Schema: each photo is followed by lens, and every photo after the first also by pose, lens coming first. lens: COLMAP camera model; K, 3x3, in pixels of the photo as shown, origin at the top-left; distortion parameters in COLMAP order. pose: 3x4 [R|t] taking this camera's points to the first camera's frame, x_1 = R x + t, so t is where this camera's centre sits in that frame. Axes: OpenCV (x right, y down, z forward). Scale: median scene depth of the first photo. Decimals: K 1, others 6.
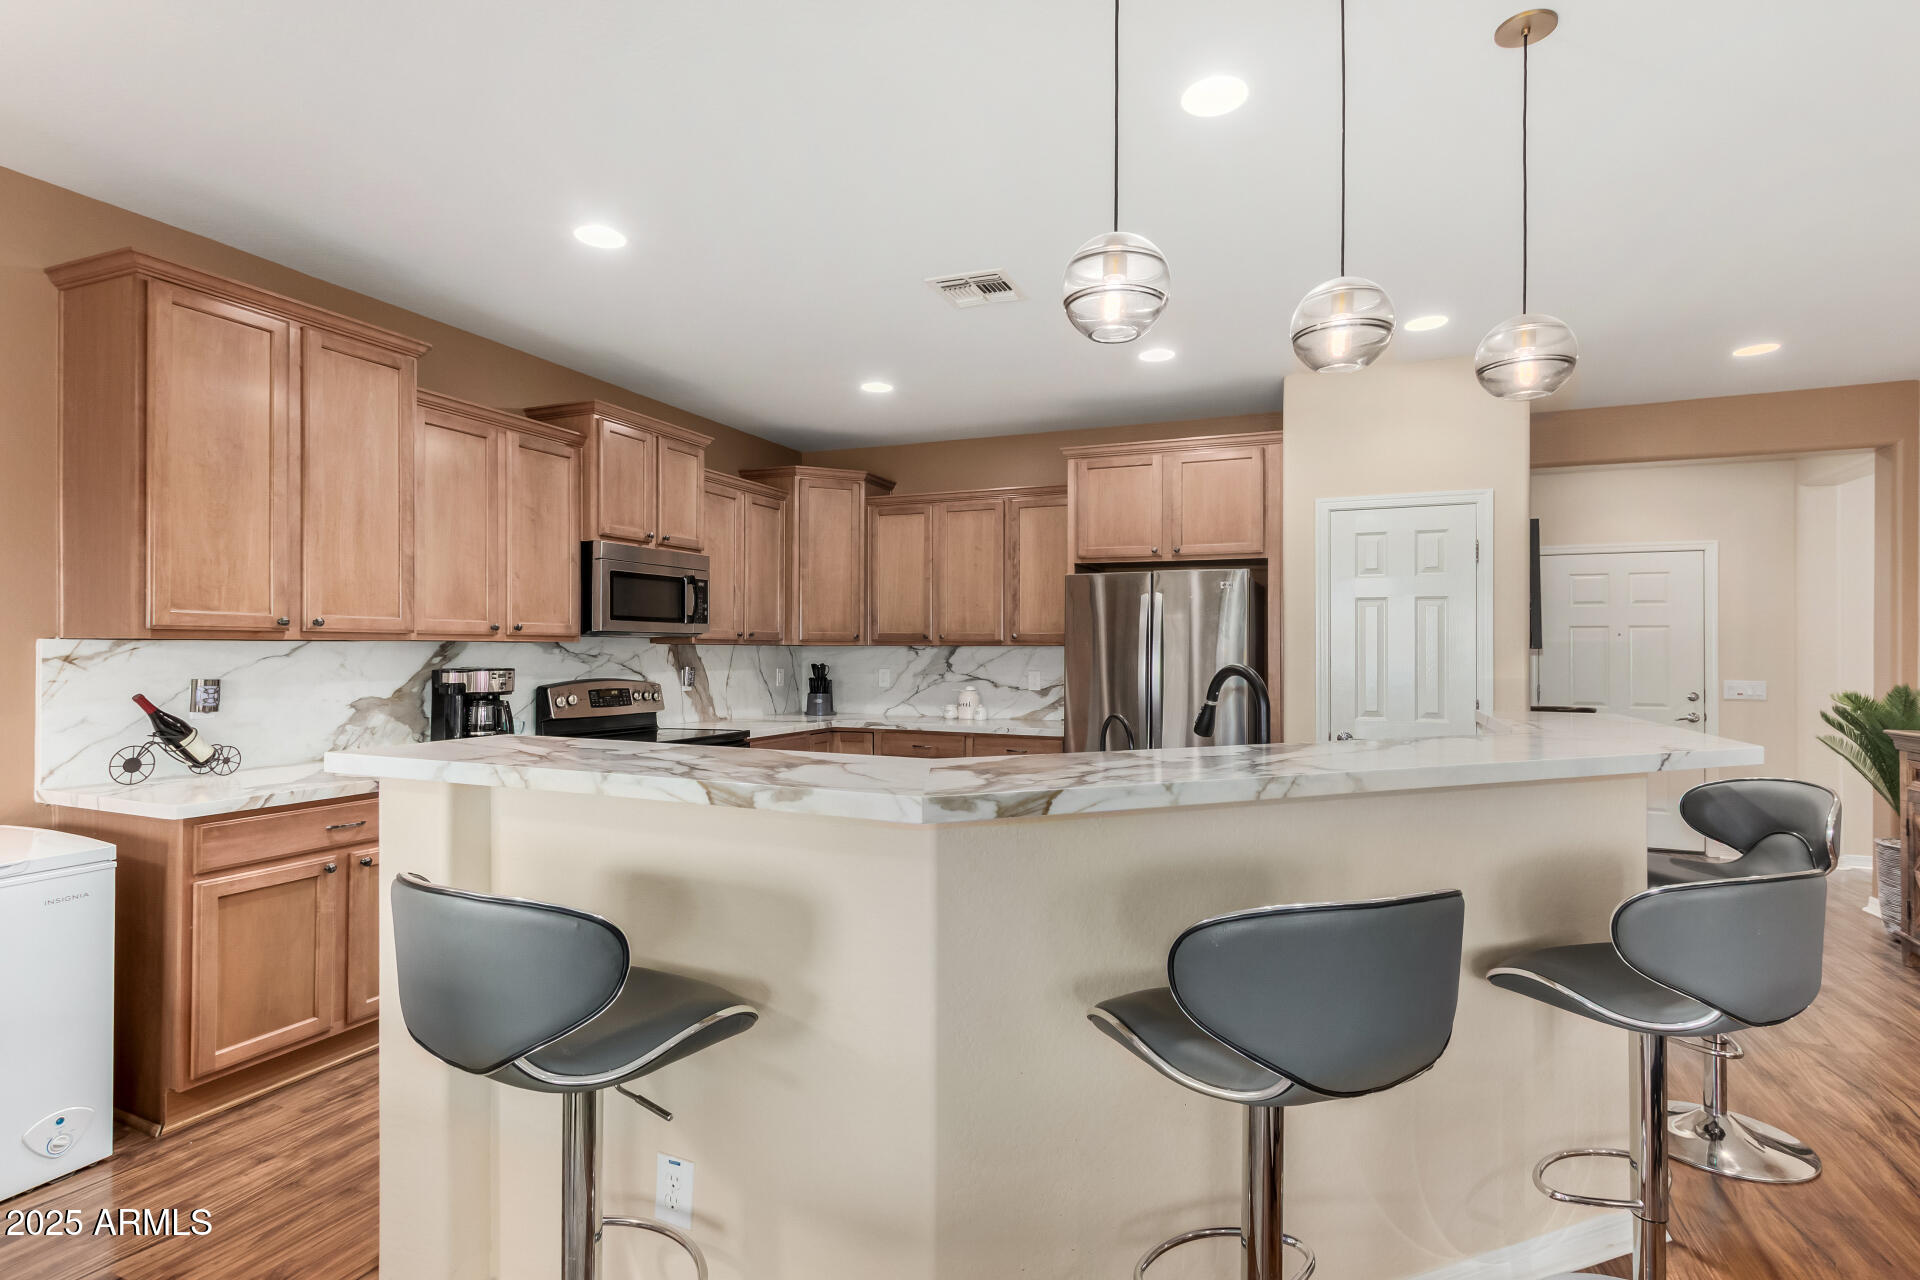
lens RADIAL K [[926.6, 0, 954.3], [0, 926.6, 640.1], [0, 0, 1]] dist [0.000084, -0.000263]
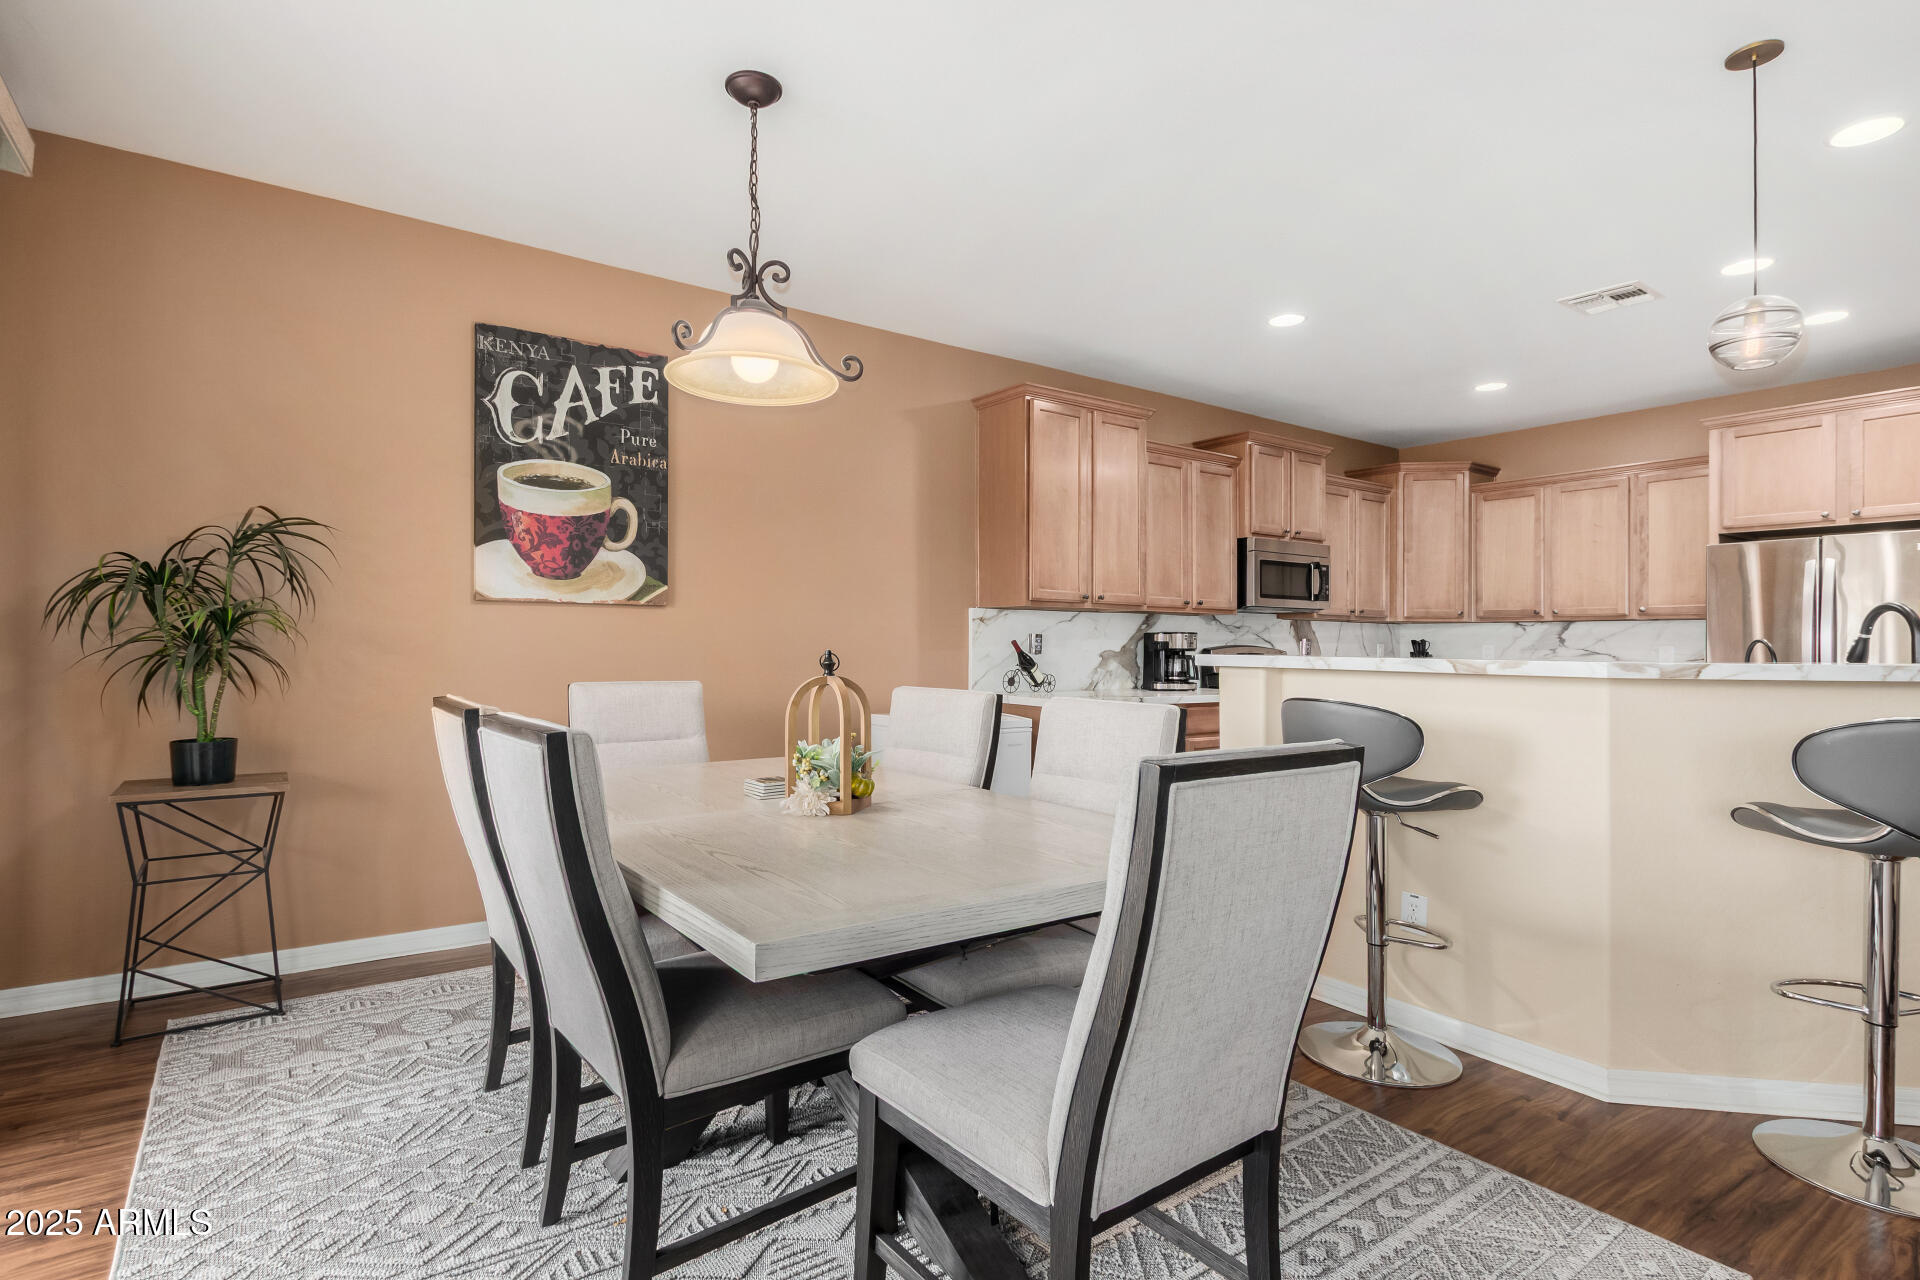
lens RADIAL K [[938.4, 0, 944.1], [0, 938.4, 639.2], [0, 0, 1]] dist [0.003502, -0.000415]
pose [[0.847736, -0.000465, -0.530418, -0.041791], [-0.000468, 0.999999, -0.001626, 0.034786], [0.530418, 0.001626, 0.847735, -0.314548]]
